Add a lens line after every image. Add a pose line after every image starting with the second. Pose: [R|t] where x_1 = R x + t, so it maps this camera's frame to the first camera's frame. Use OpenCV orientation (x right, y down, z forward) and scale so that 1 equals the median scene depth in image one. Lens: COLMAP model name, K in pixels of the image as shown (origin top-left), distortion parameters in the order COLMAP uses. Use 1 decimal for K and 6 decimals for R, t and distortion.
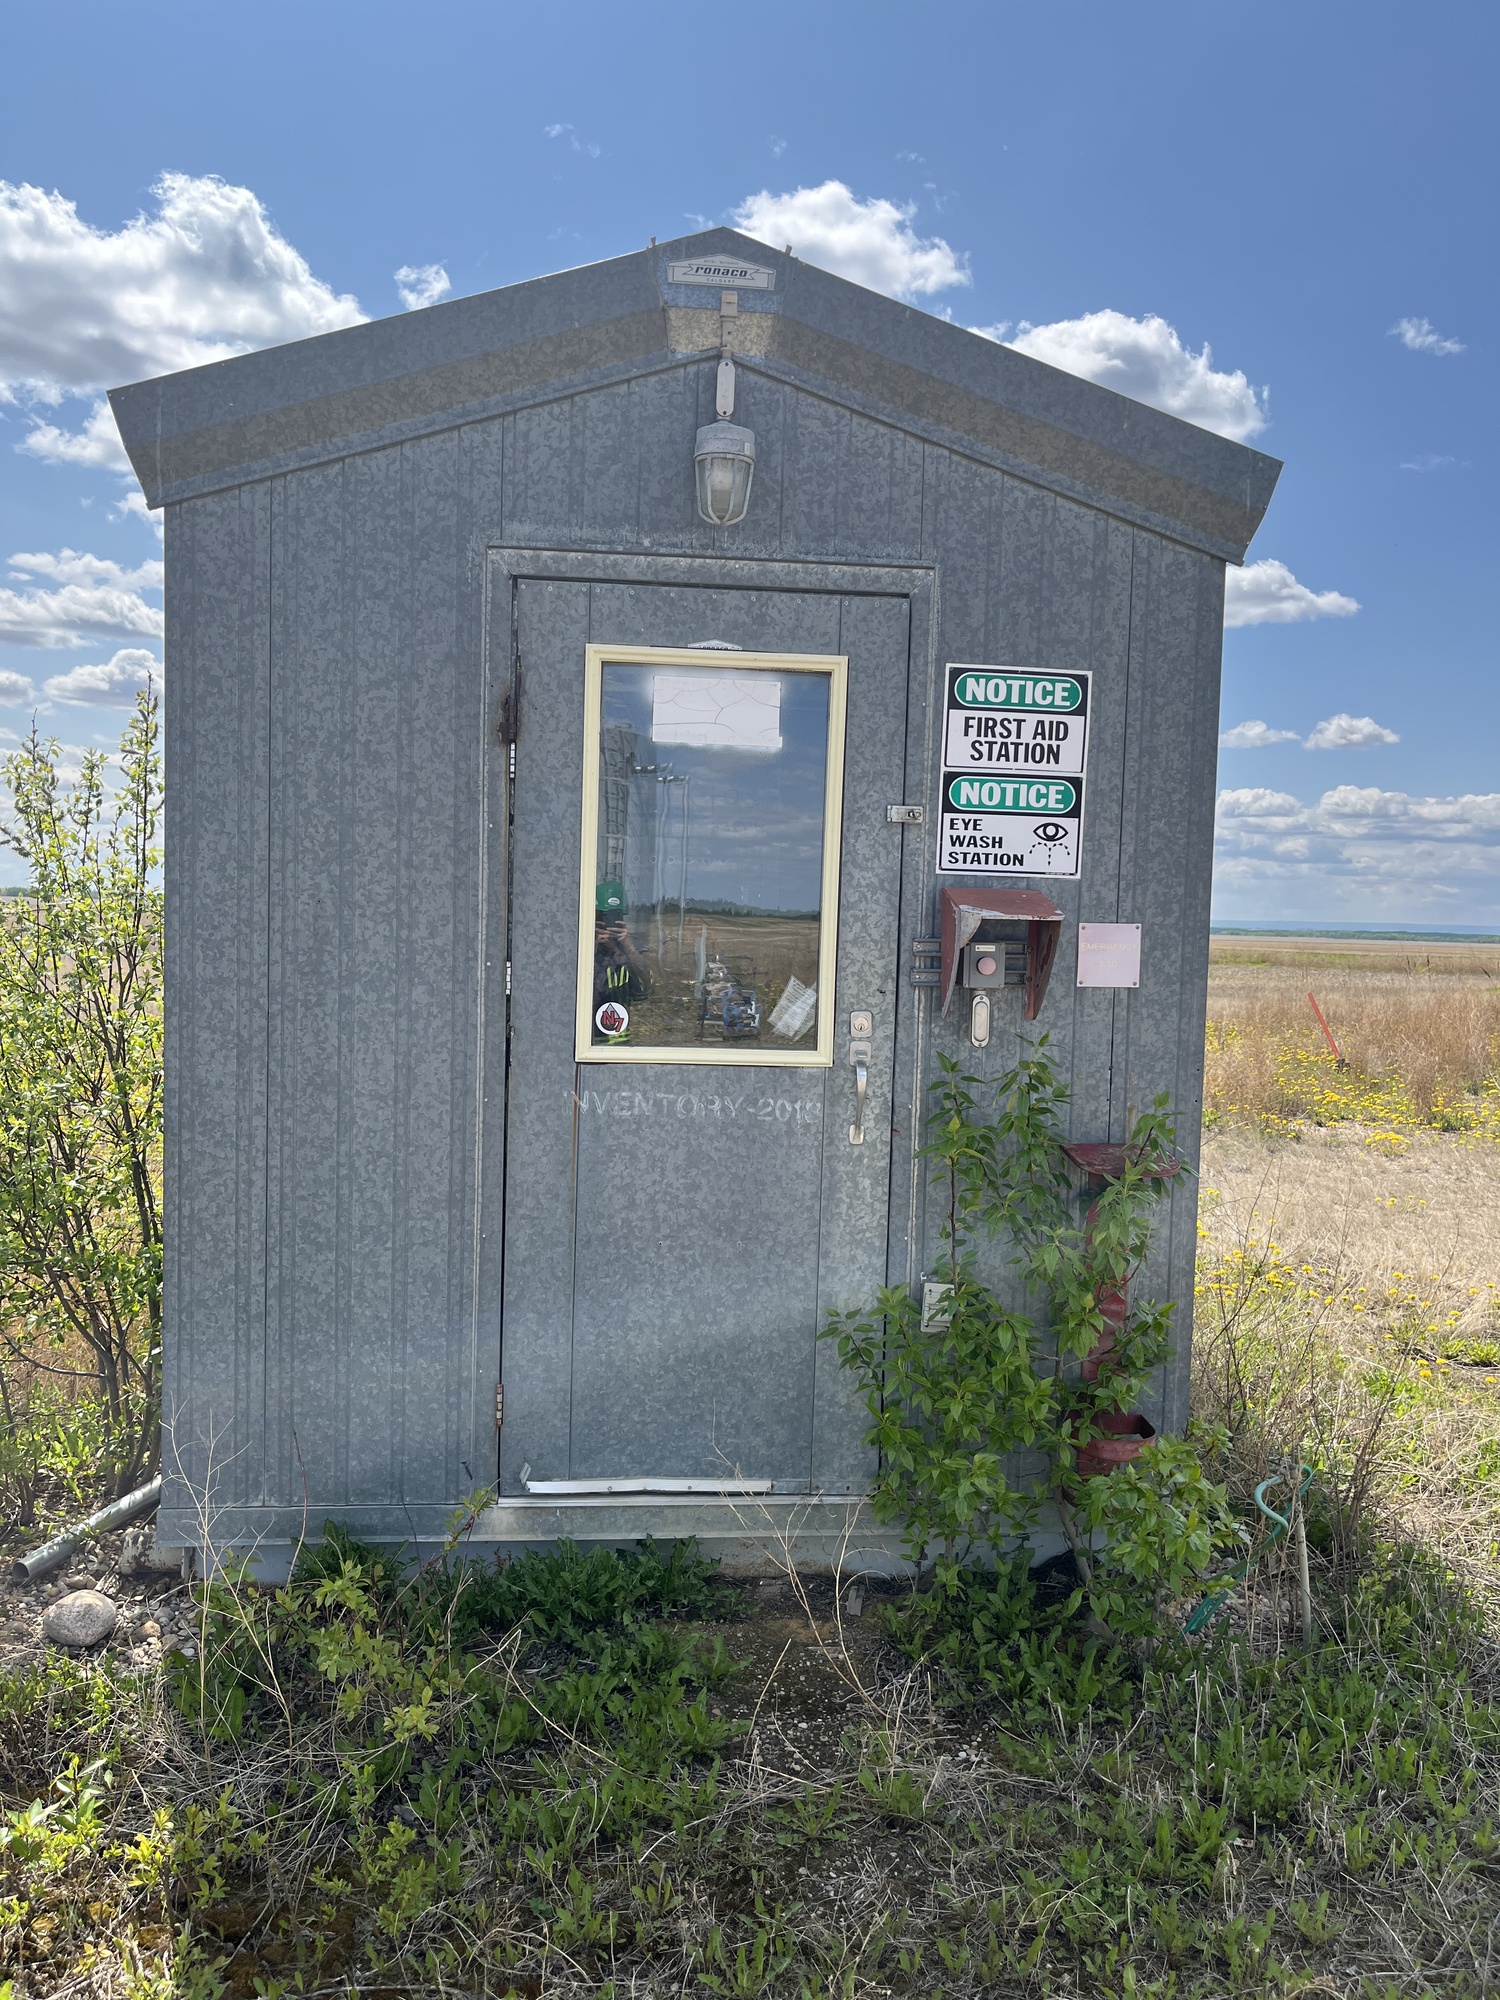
lens RADIAL K [[1508.0, 0, 751.3], [0, 1508.0, 994.8], [0, 0, 1]] dist [0.006664, -0.010156]
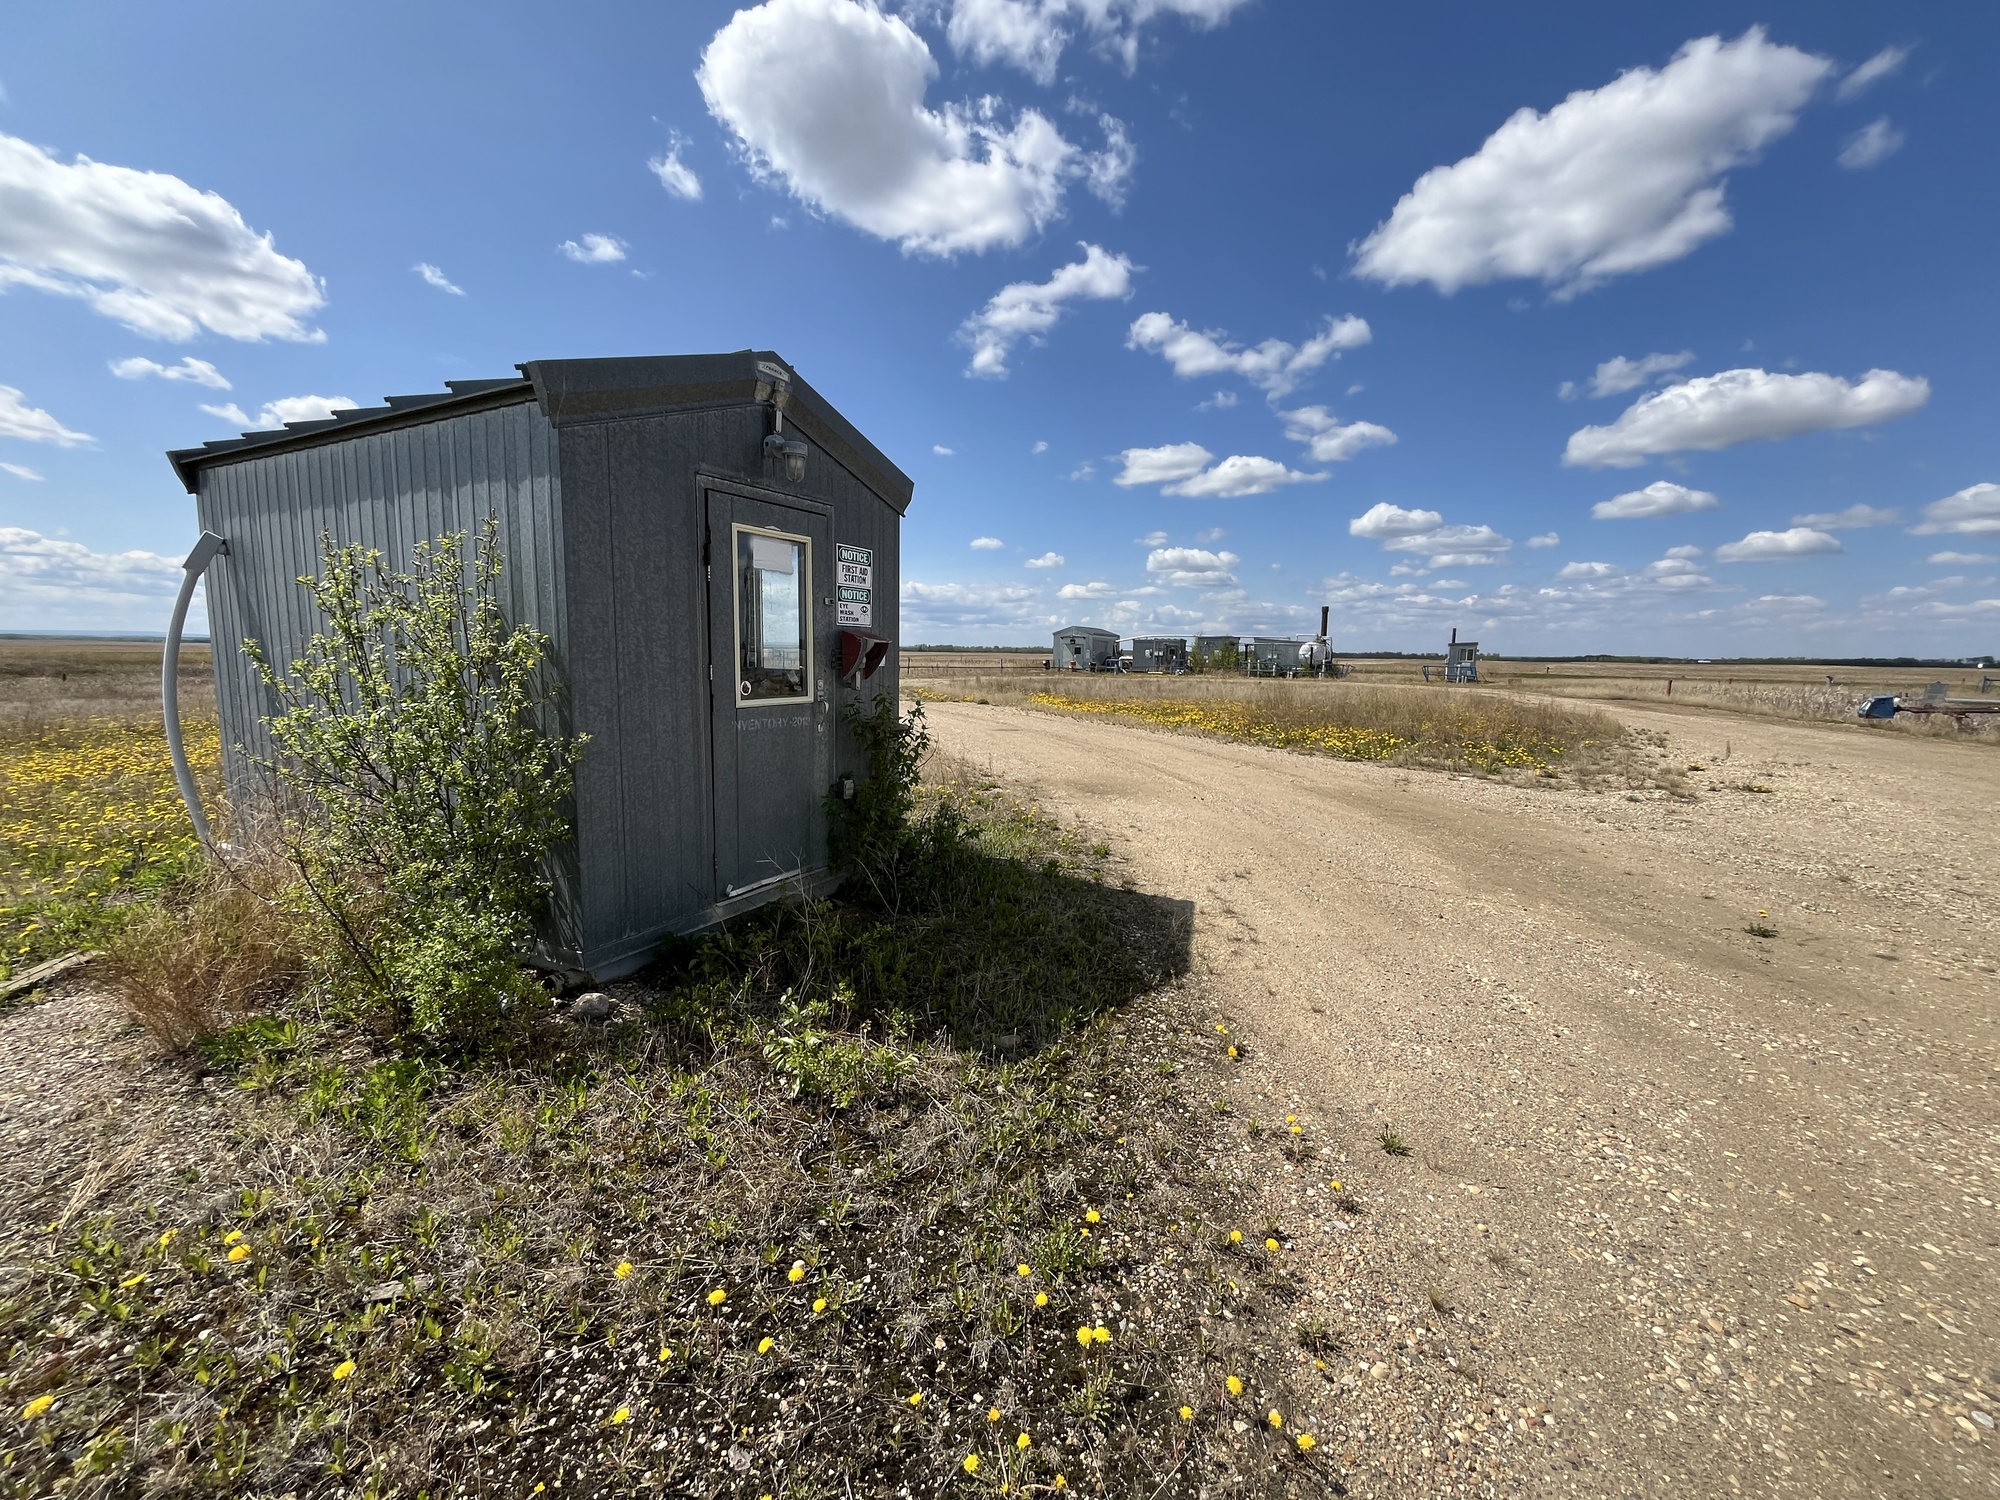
lens RADIAL K [[803.0, 0, 998.8], [0, 803.0, 751.8], [0, 0, 1]] dist [-0.011622, 0.000630]
pose [[0.551456, -0.128504, 0.824247, -0.910916], [0.049714, 0.991370, 0.121299, -0.017247], [-0.832722, -0.025914, 0.553085, -0.008939]]
